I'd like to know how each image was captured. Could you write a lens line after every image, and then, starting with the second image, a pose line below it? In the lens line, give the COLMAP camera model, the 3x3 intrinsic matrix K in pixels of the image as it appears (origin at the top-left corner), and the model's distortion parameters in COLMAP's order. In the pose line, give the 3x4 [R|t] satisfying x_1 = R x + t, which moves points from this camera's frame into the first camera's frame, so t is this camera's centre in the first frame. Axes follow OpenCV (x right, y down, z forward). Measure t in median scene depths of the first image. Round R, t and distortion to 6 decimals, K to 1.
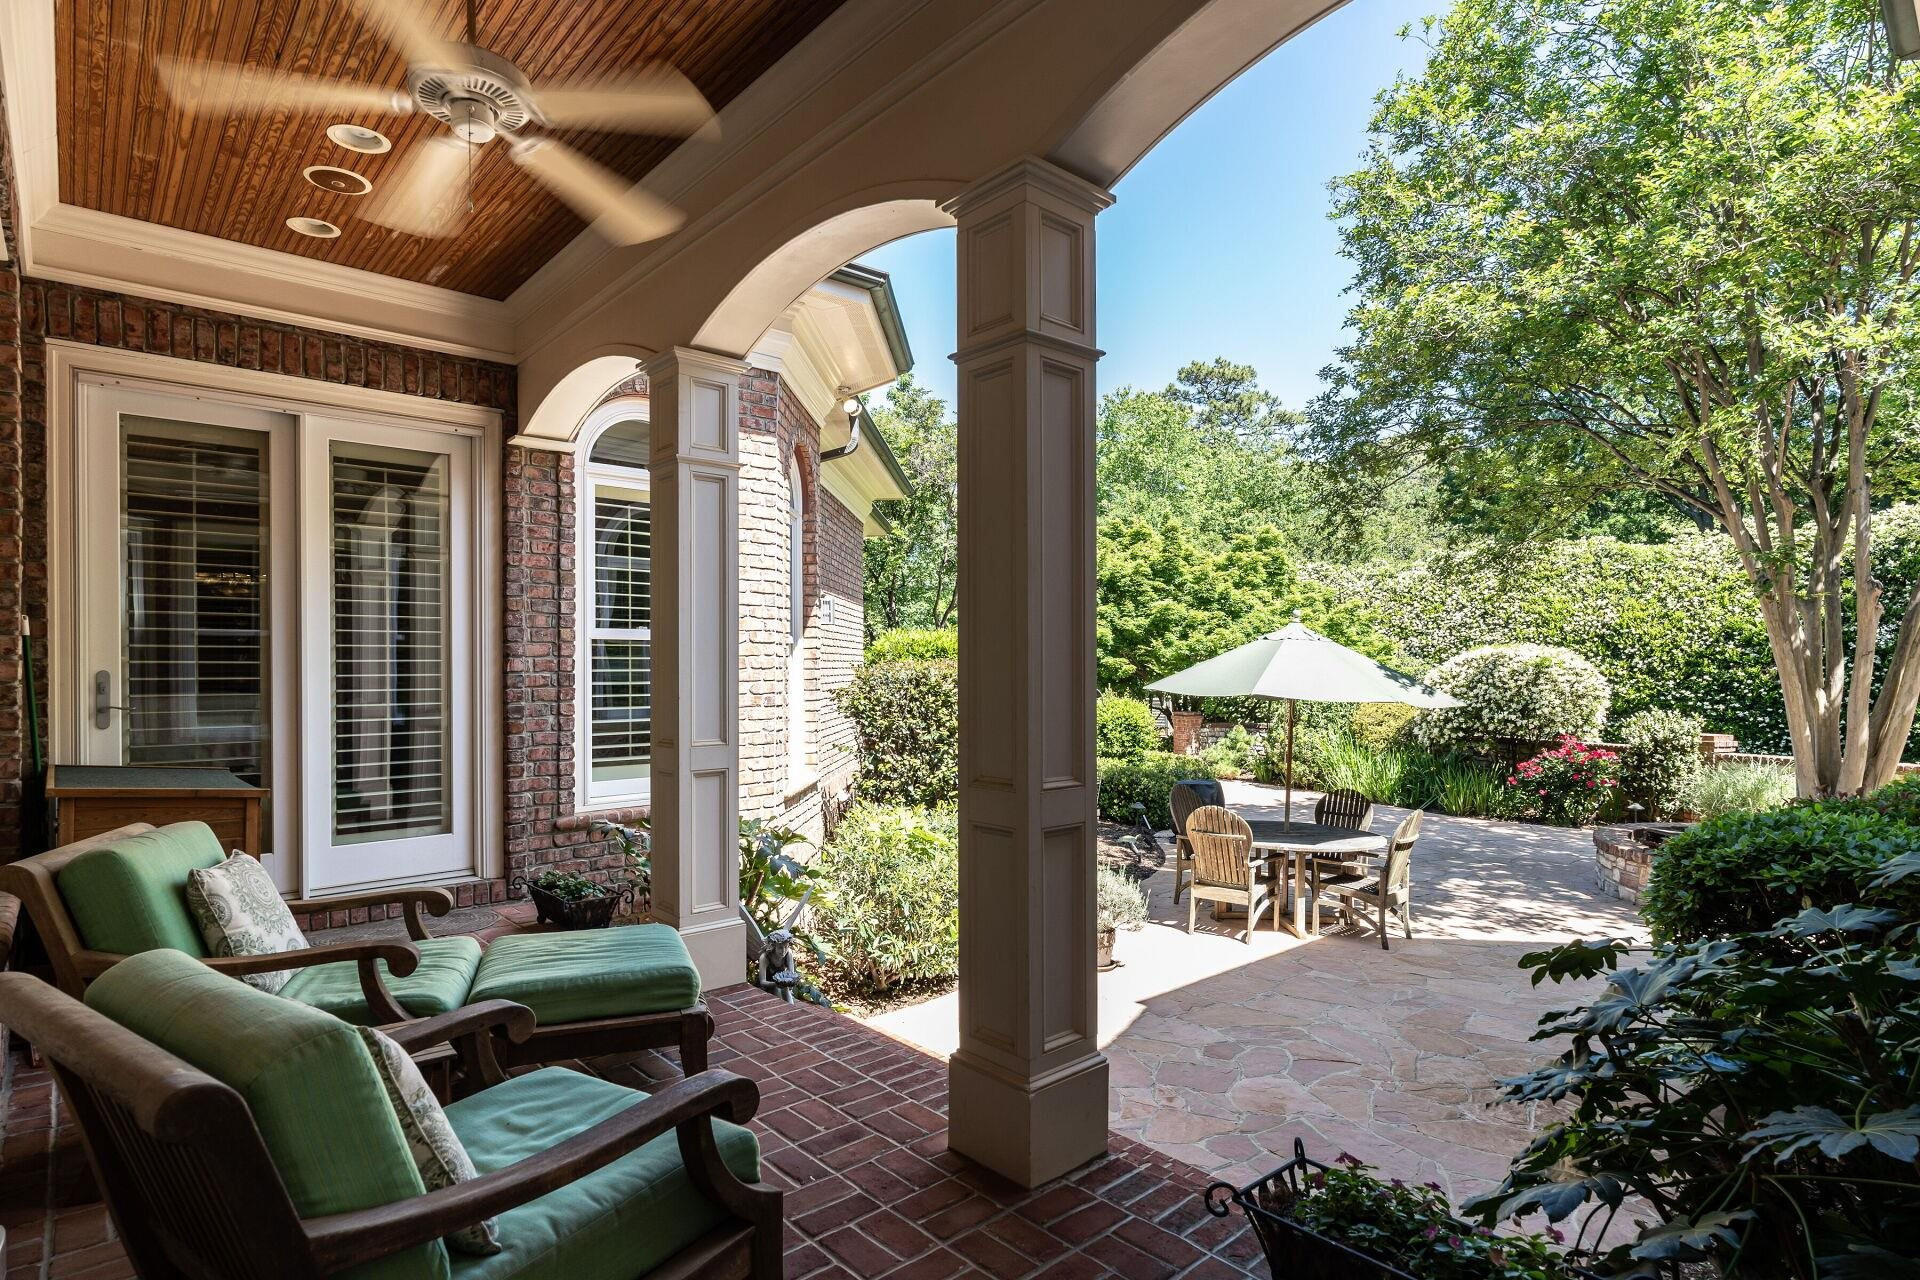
lens RADIAL K [[997.6, 0, 957.8], [0, 997.6, 651.6], [0, 0, 1]] dist [-0.000472, 0.000030]
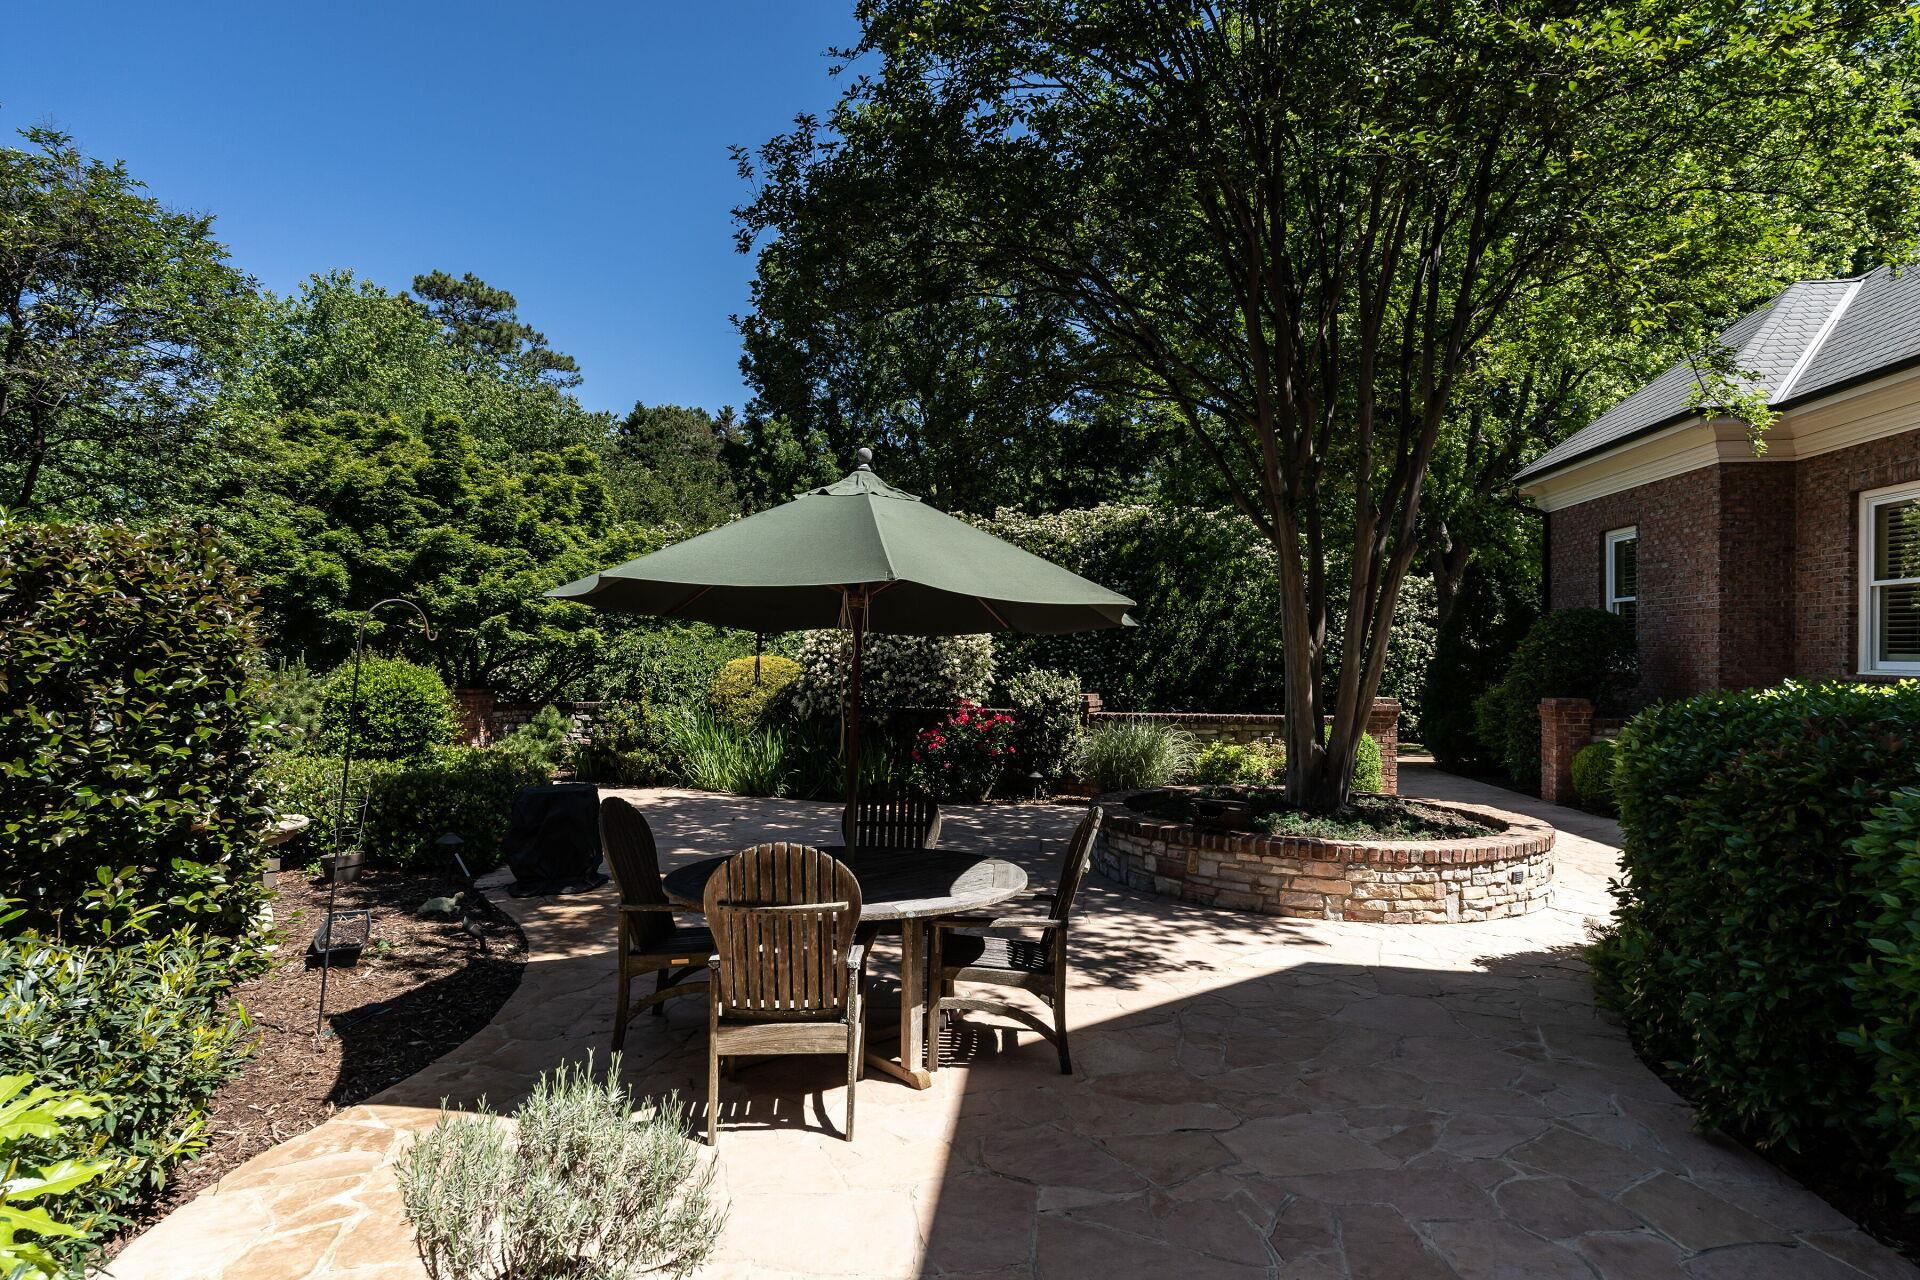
lens RADIAL K [[1025.3, 0, 957.4], [0, 1025.3, 642.8], [0, 0, 1]] dist [0.003933, 0.000263]
pose [[0.748528, 0.010843, 0.663015, 0.007053], [-0.011884, 0.999925, -0.002936, 0.026277], [-0.662997, -0.005681, 0.748601, 0.234192]]
